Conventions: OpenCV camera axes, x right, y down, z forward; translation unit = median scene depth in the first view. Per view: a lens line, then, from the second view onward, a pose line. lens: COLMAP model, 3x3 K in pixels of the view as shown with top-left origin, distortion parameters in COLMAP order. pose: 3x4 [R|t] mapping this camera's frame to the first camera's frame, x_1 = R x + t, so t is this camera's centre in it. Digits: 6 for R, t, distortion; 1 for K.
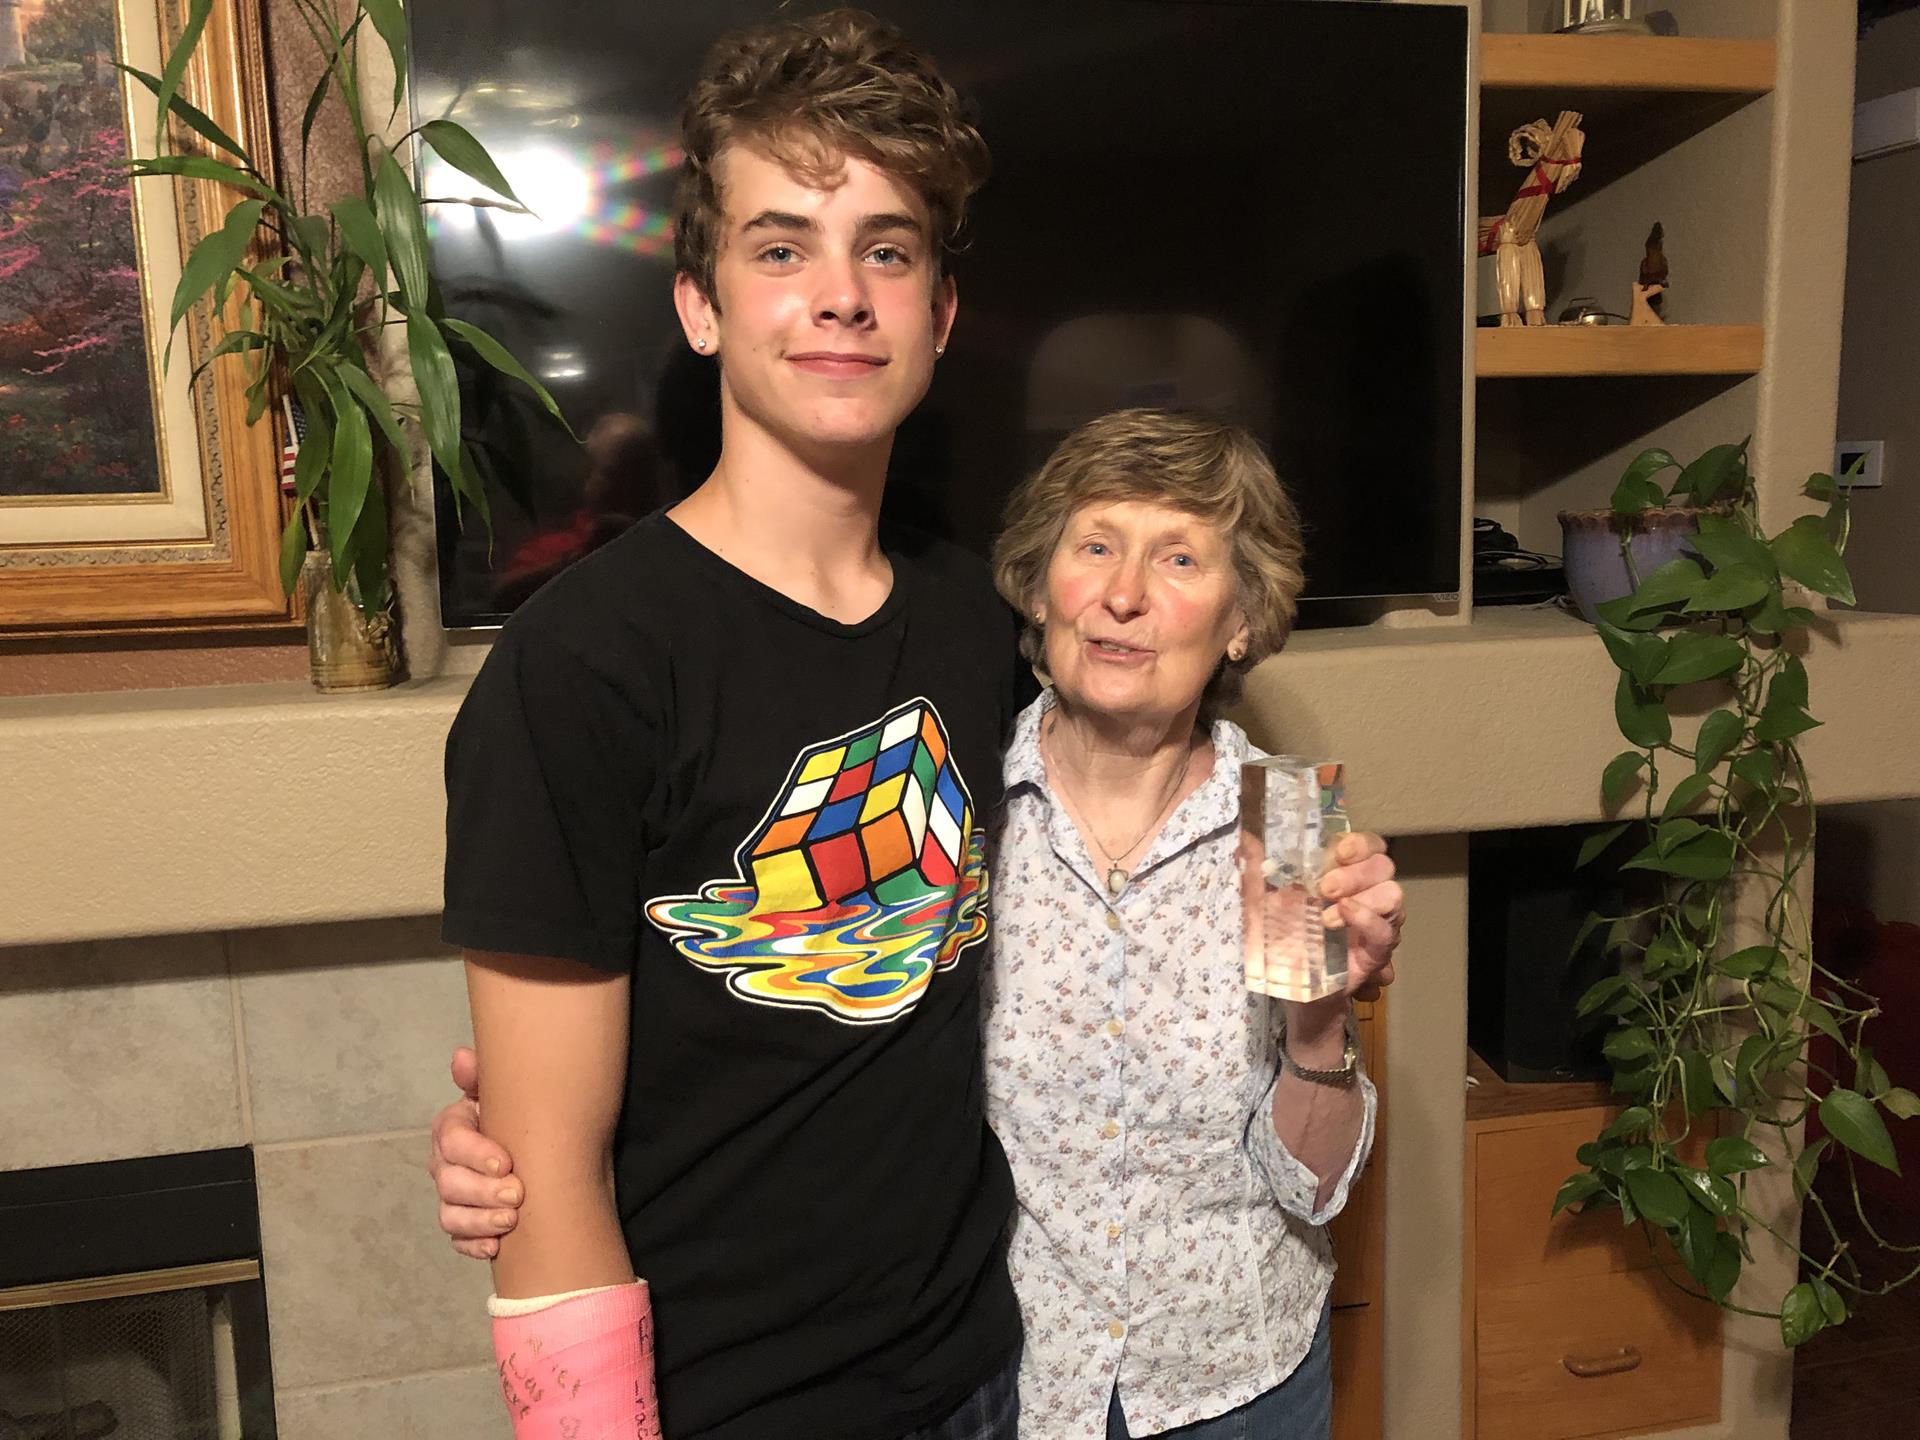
lens RADIAL K [[1494.6, 0, 960.0], [0, 1494.6, 720.0], [0, 0, 1]] dist [0.116130, -0.133404]
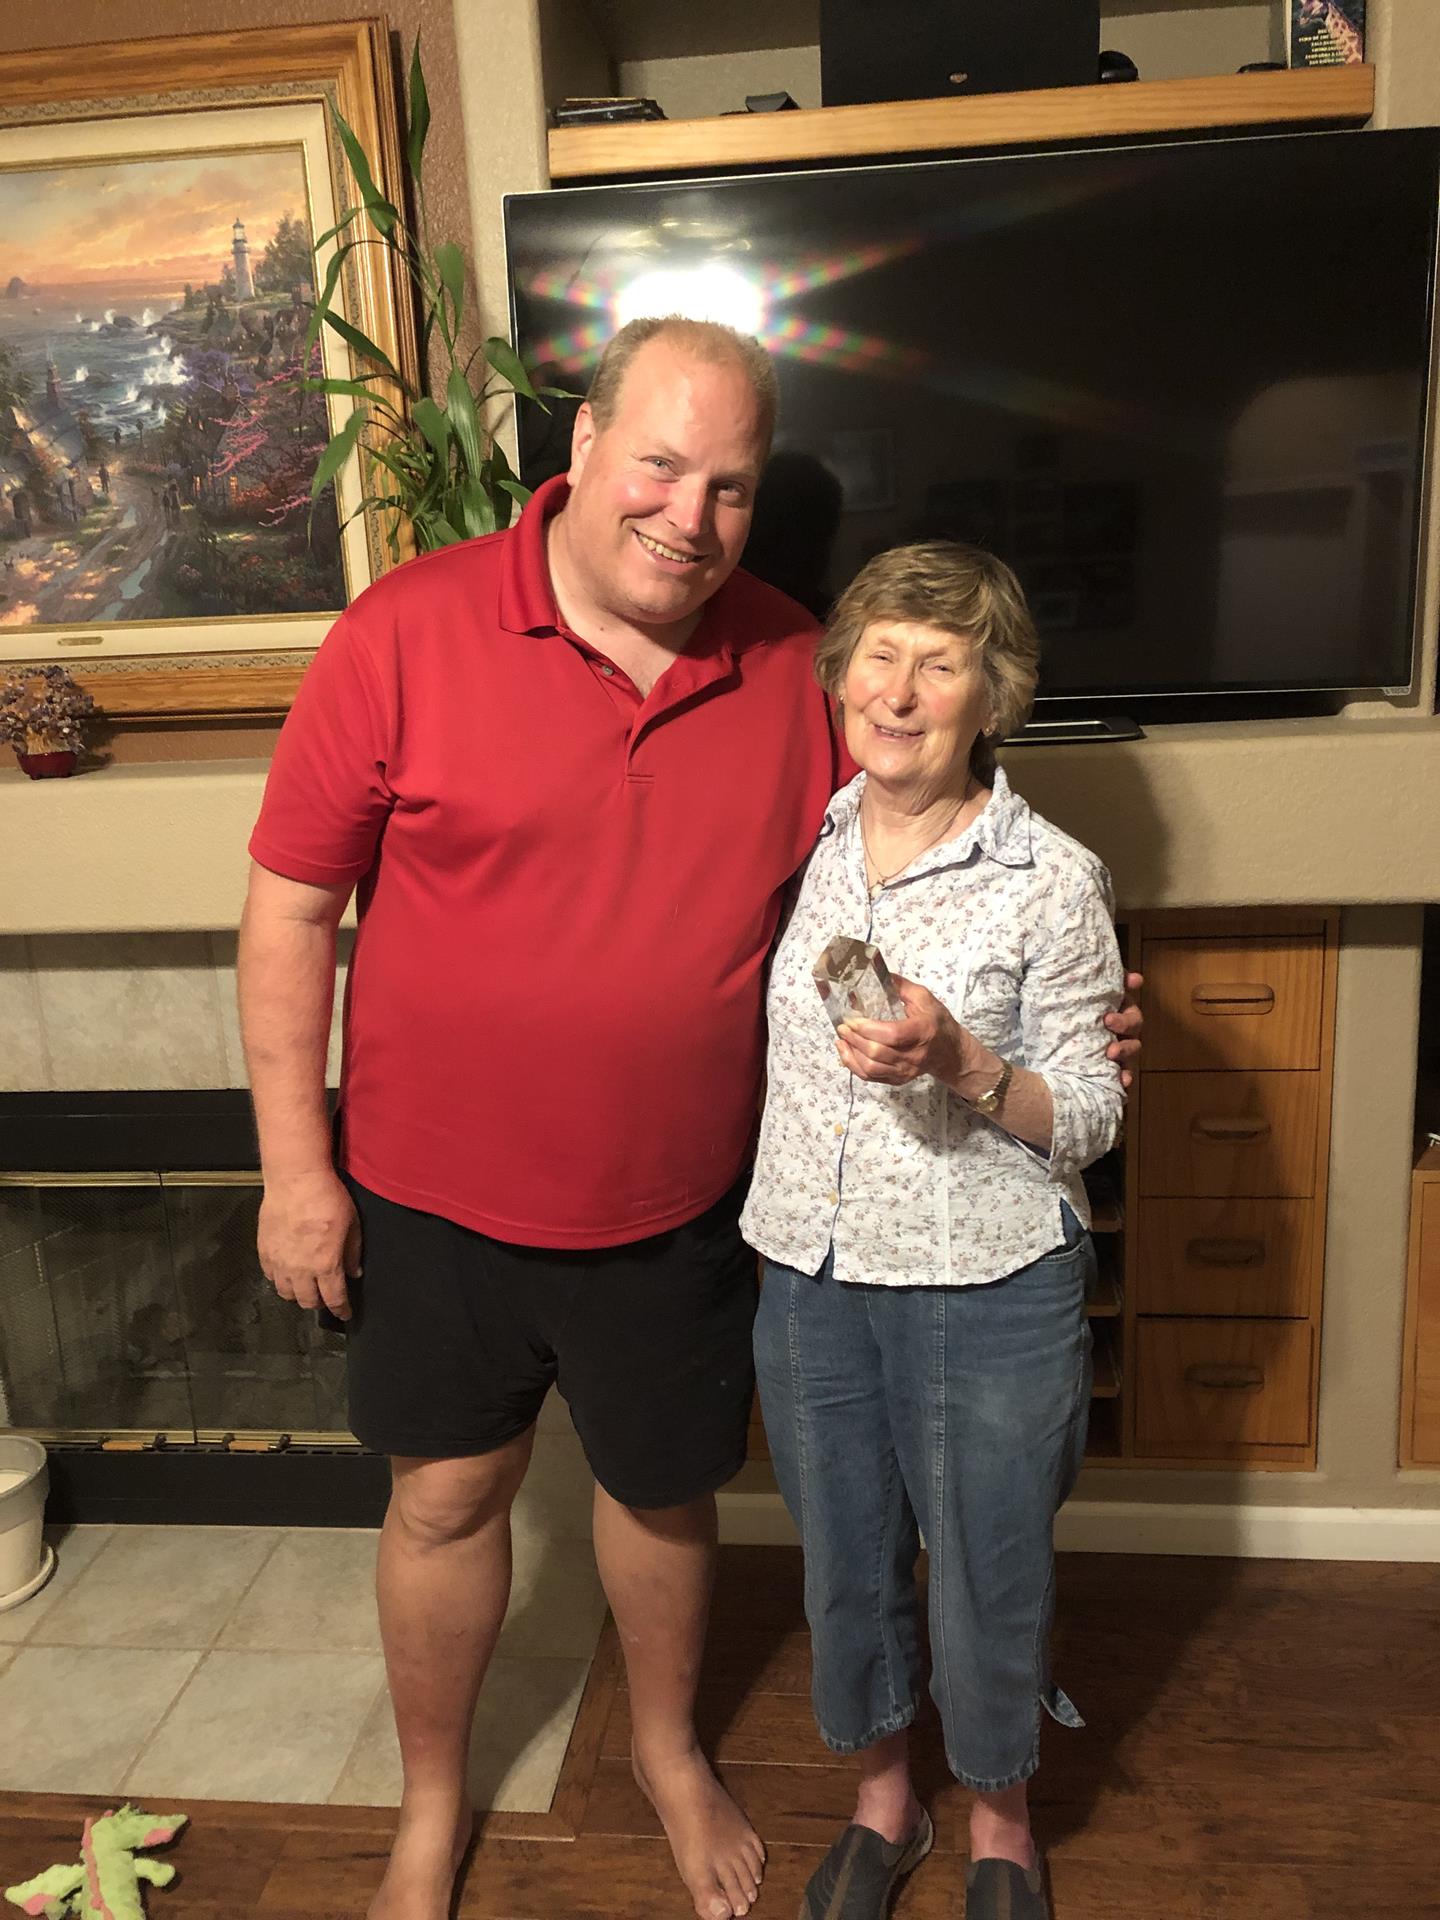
lens RADIAL K [[1563.0, 0, 740.7], [0, 1563.0, 956.2], [0, 0, 1]] dist [-0.062468, 0.162638]
pose [[0.949901, 0.056601, -0.307383, 0.266592], [-0.026654, 0.994553, 0.100767, 0.009094], [0.311412, -0.087526, 0.946236, -0.239591]]
